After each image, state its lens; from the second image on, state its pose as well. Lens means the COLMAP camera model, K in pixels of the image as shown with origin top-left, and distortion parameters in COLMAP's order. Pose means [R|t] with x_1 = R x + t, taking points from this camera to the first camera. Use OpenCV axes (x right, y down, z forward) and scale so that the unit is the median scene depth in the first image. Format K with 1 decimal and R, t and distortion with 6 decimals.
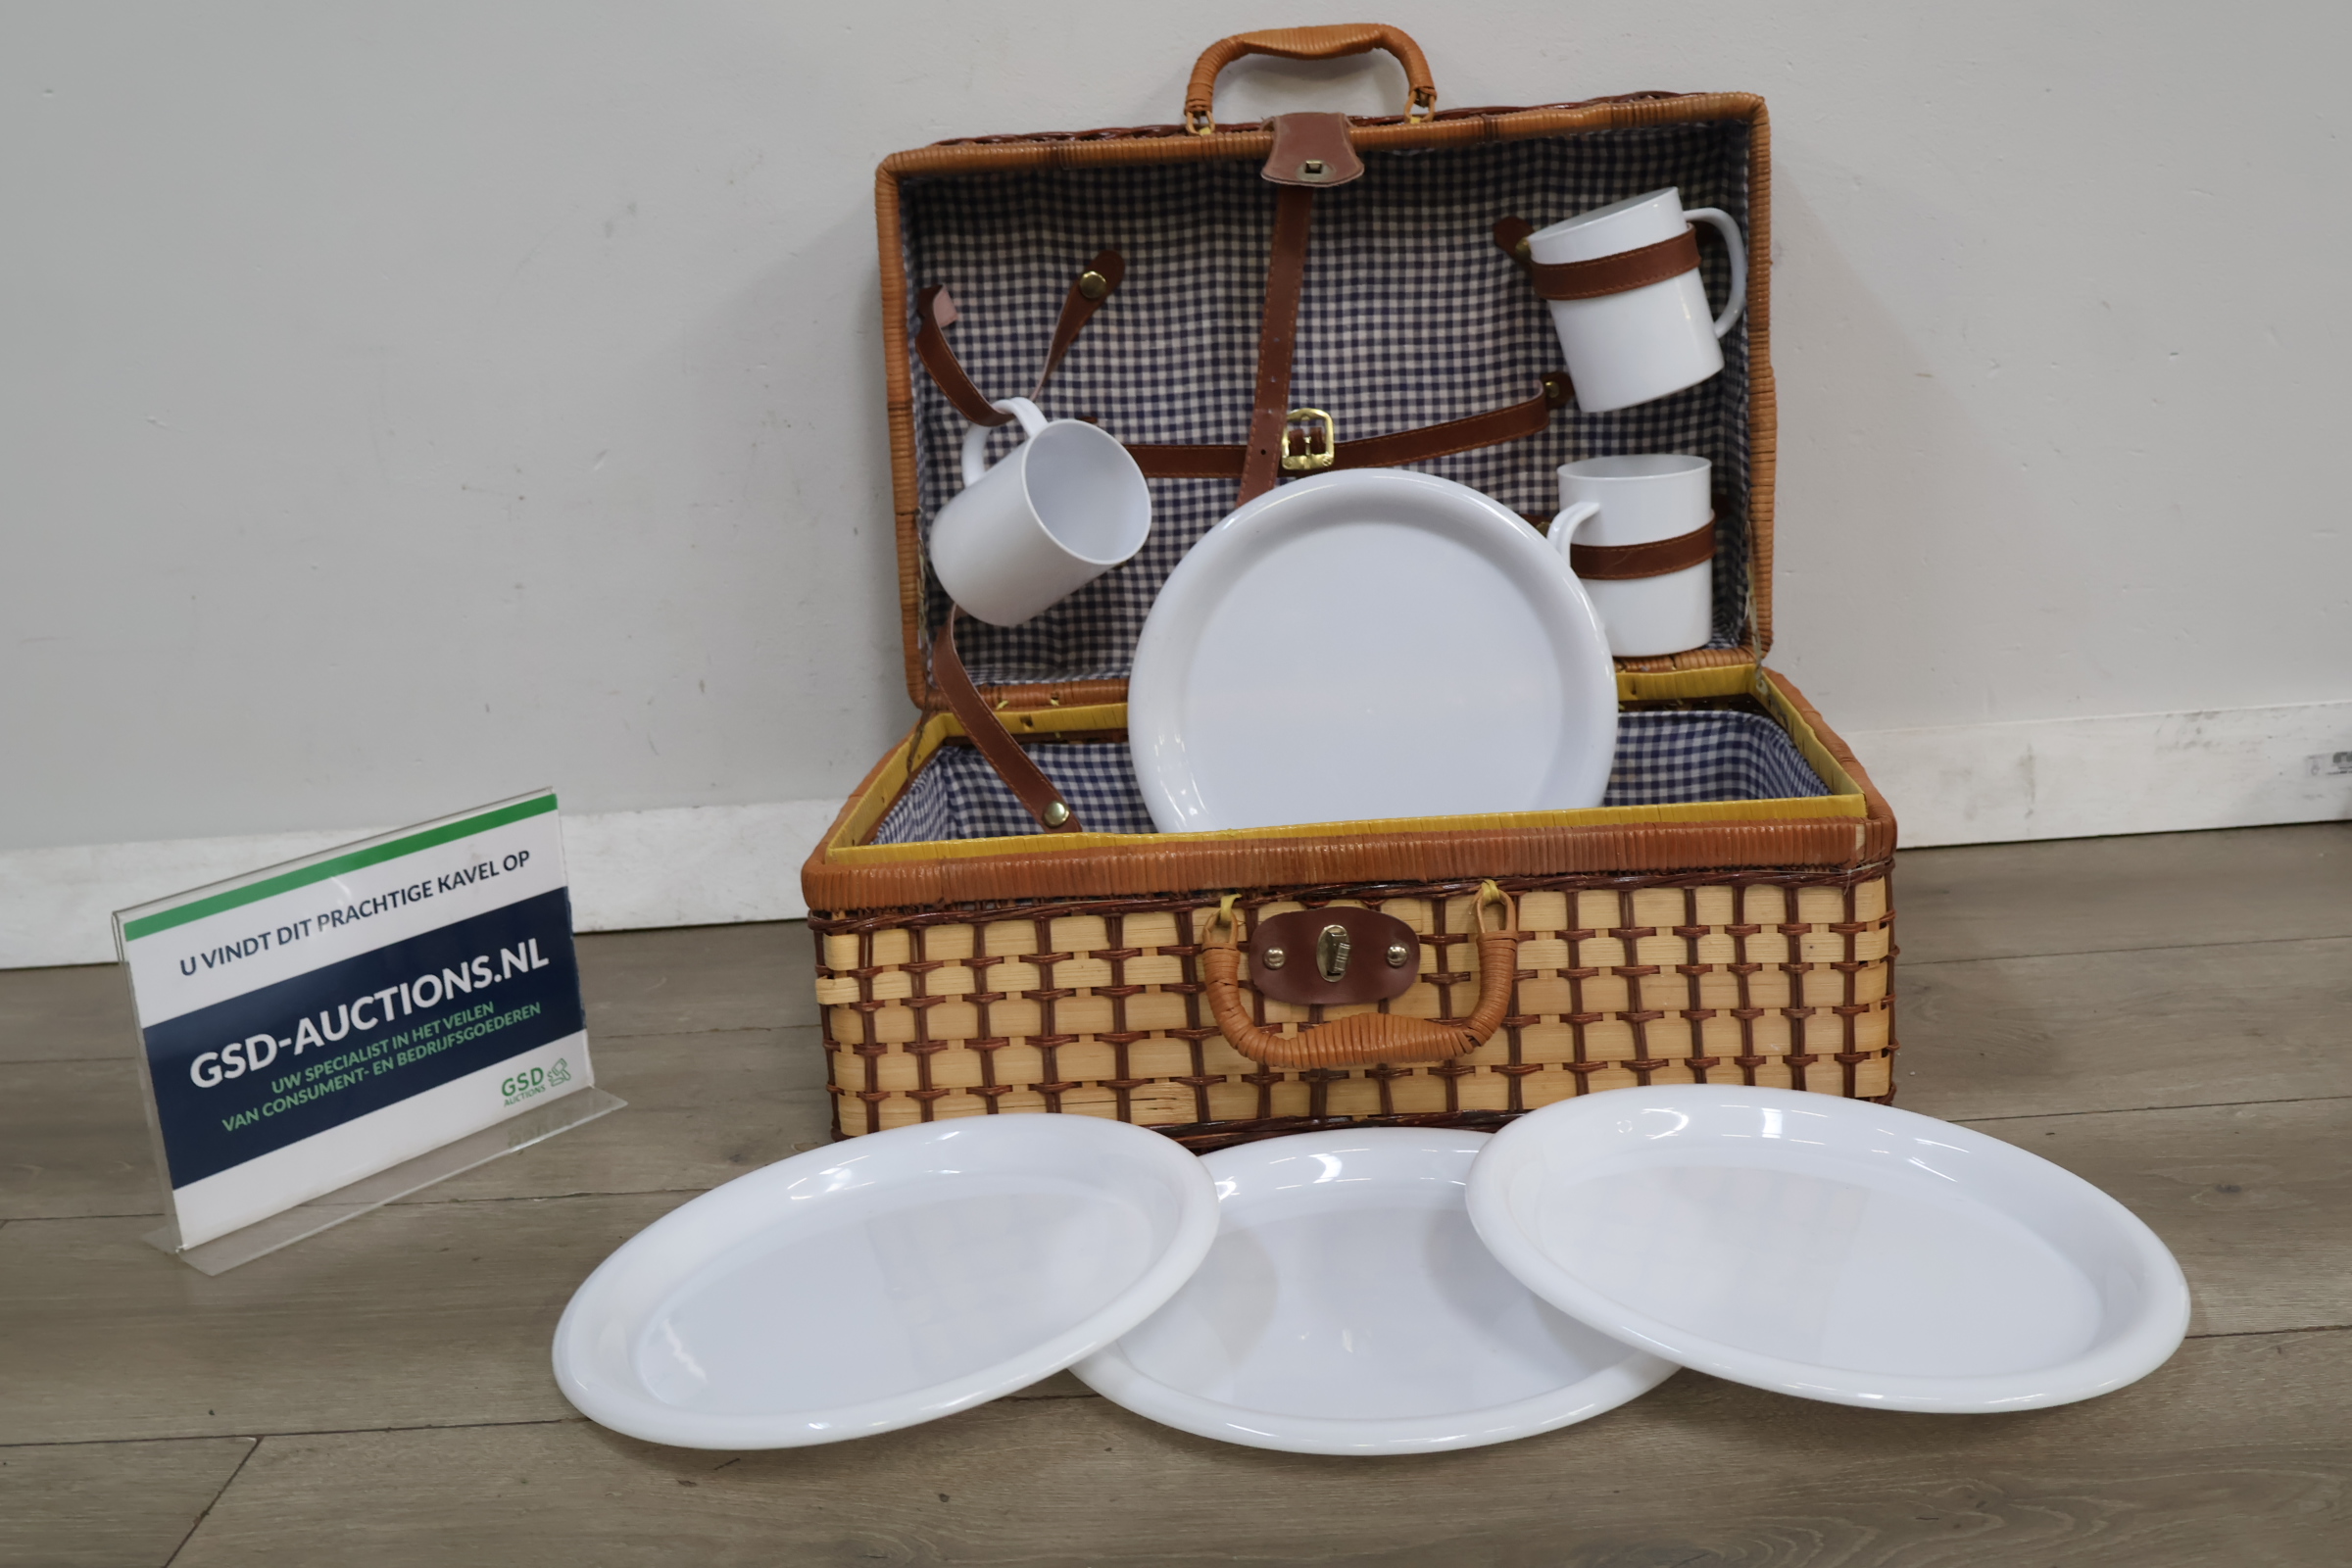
lens RADIAL K [[2381.2, 0, 1160.7], [0, 2381.2, 830.6], [0, 0, 1]] dist [-0.024303, -0.004085]
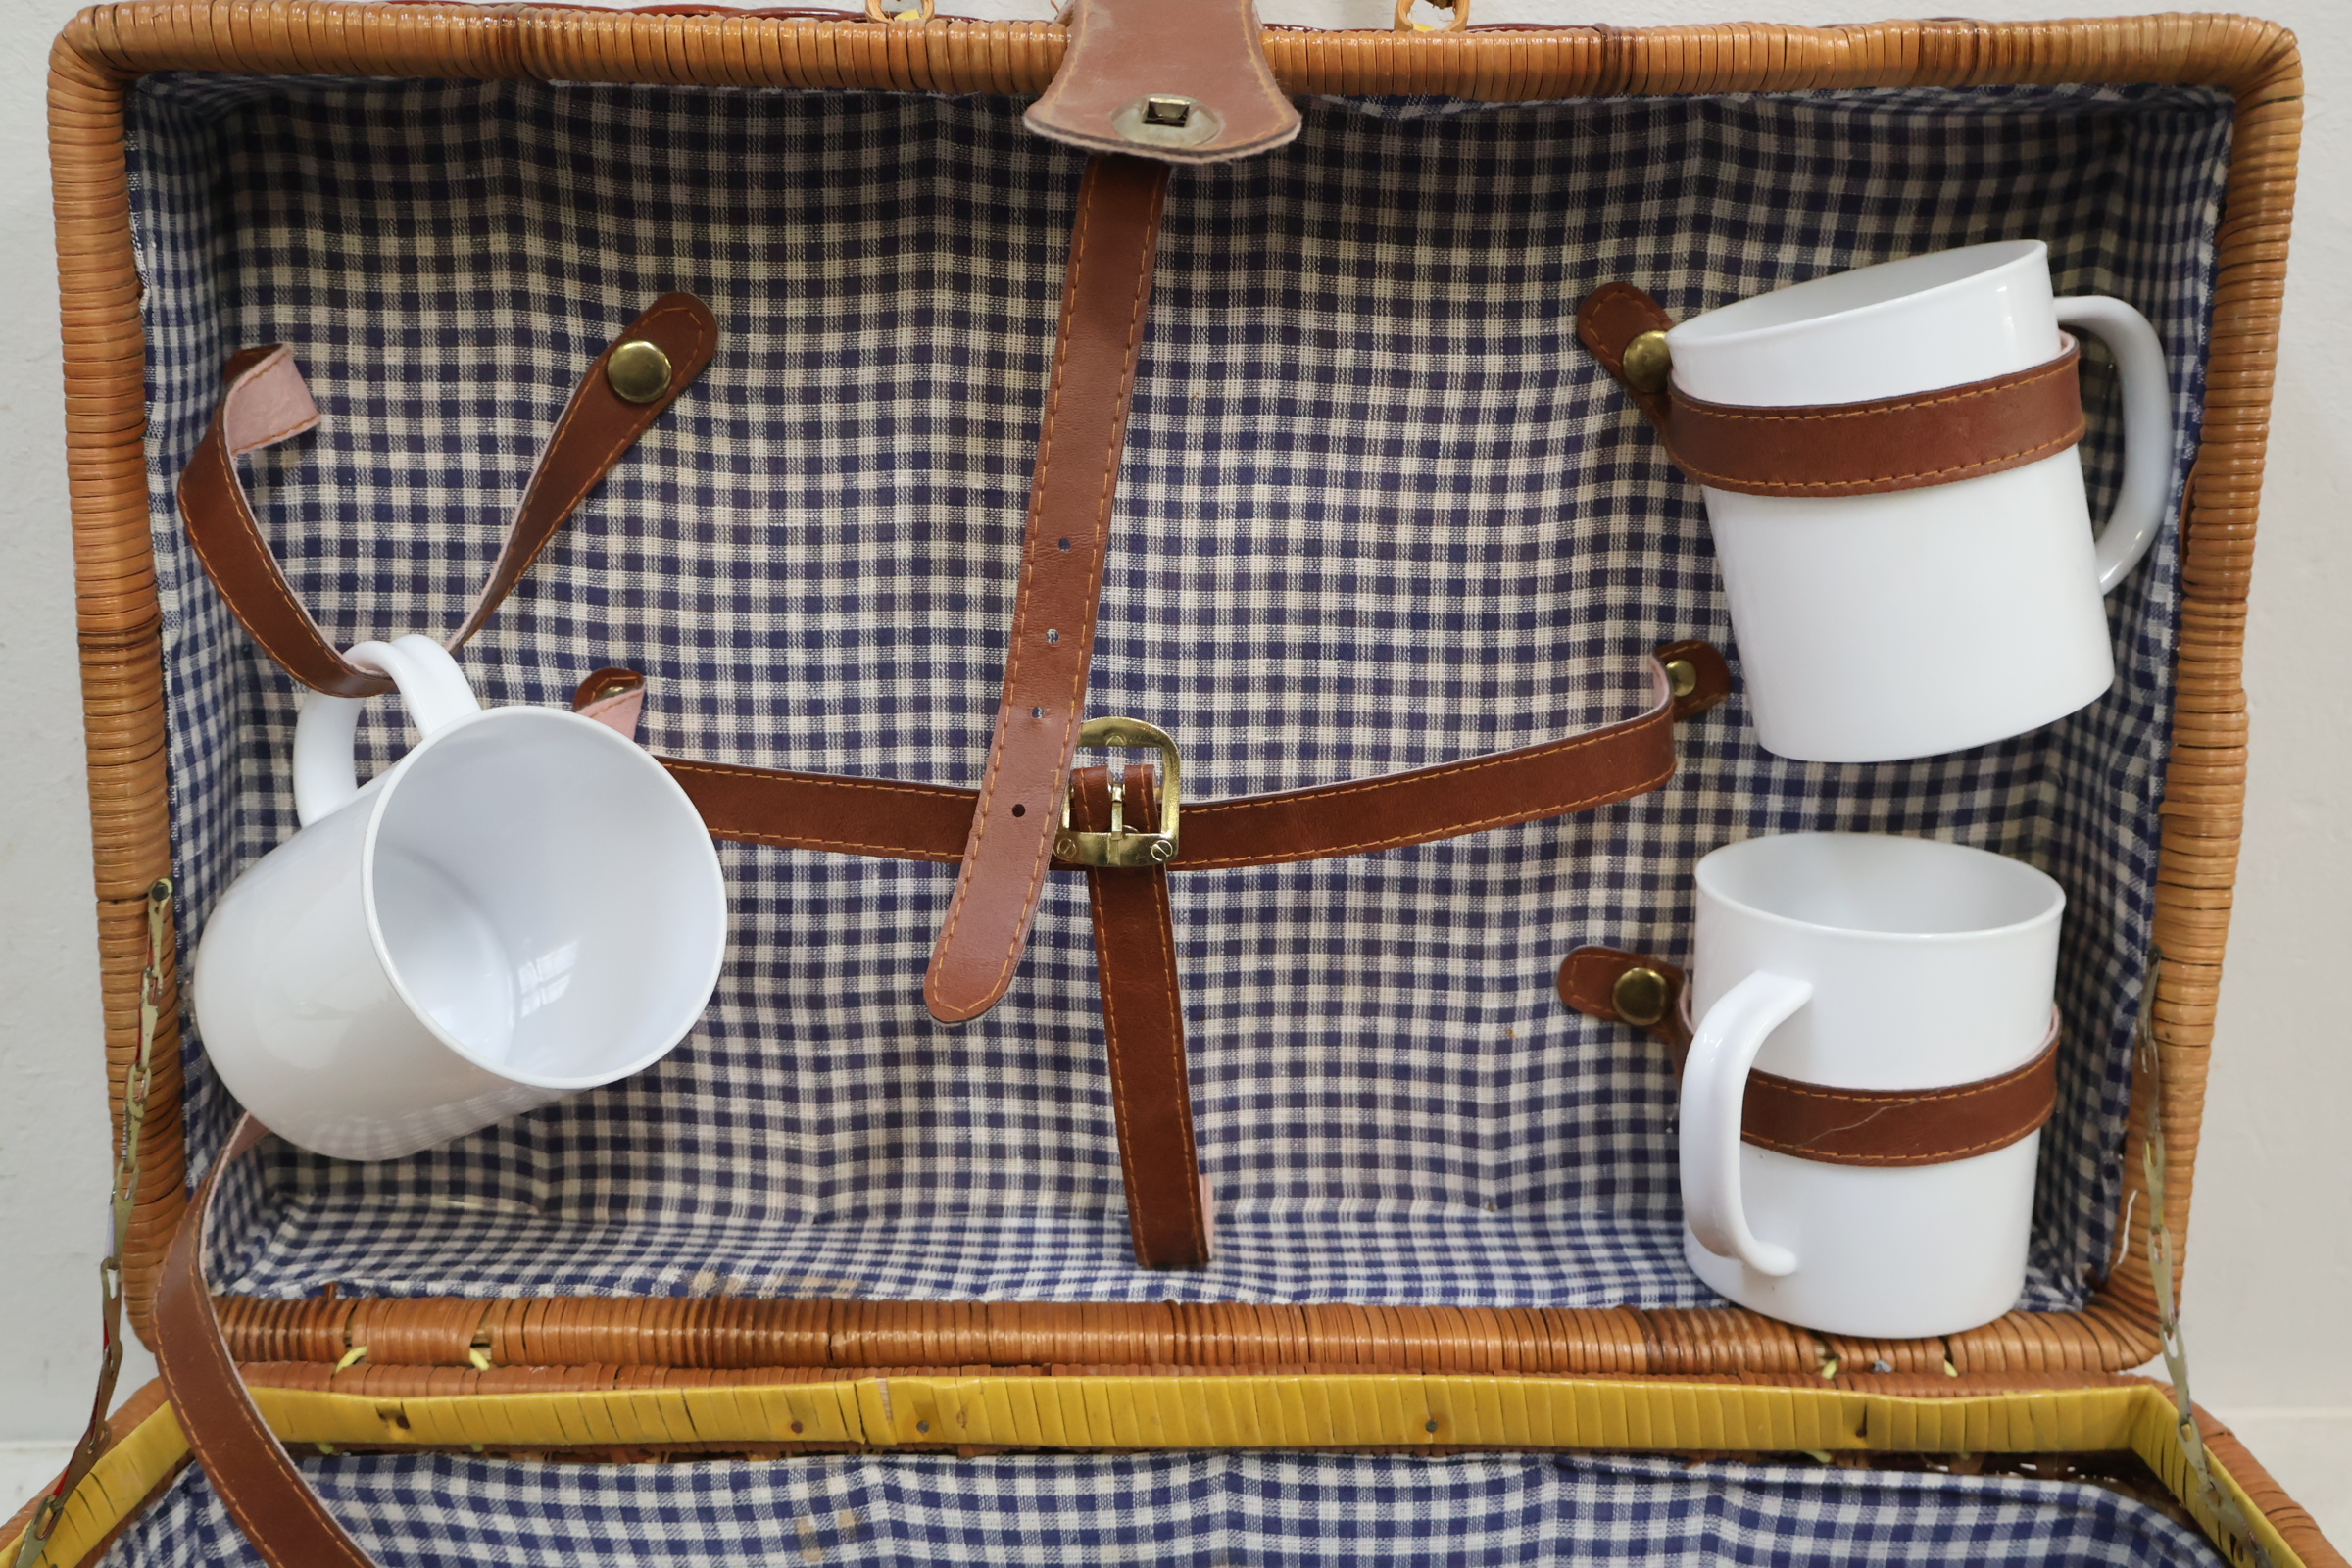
lens RADIAL K [[2348.7, 0, 1171.2], [0, 2348.7, 791.7], [0, 0, 1]] dist [-0.003972, 0.009782]
pose [[0.995748, 0.058402, 0.071243, 0.040921], [-0.055908, 0.997768, -0.036515, -0.144628], [-0.073217, 0.032377, 0.996790, 0.577923]]
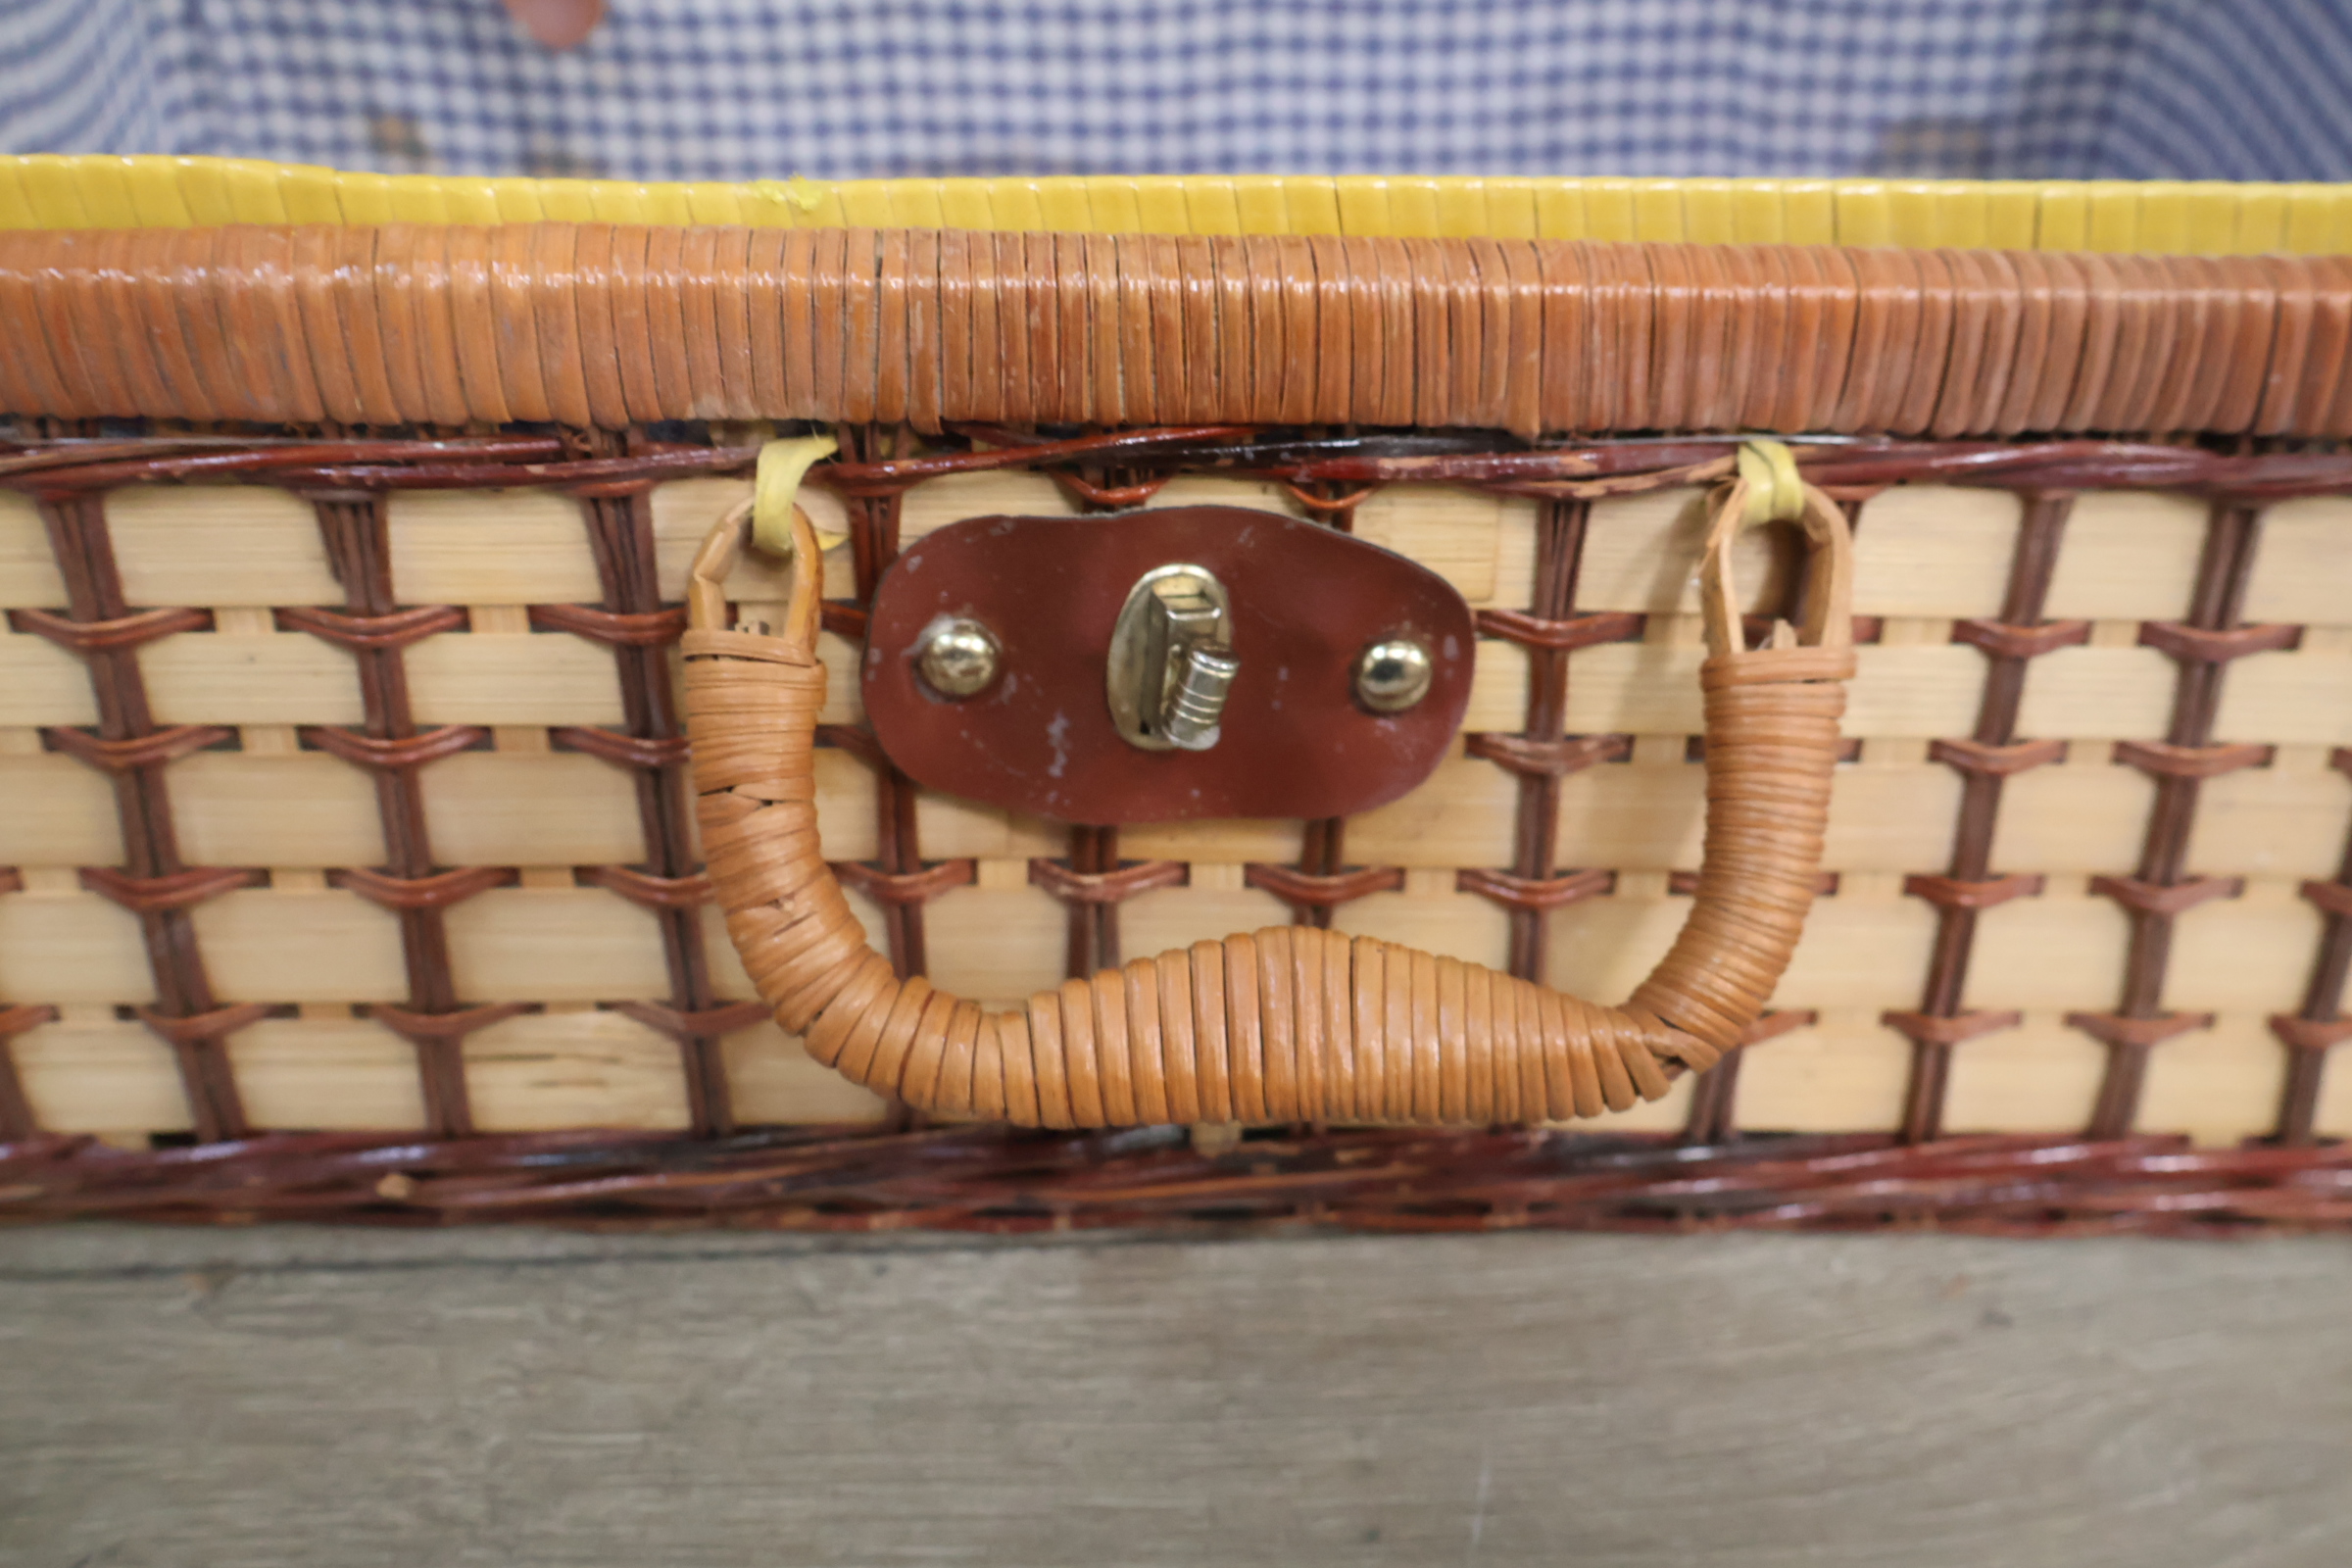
lens RADIAL K [[2372.0, 0, 1176.0], [0, 2372.0, 784.0], [0, 0, 1]] dist [0.010795, 0.007313]
pose [[0.991820, 0.018234, 0.126332, 0.030476], [-0.063894, 0.927740, 0.367717, -0.029230], [-0.110498, -0.372781, 0.921317, 0.583221]]
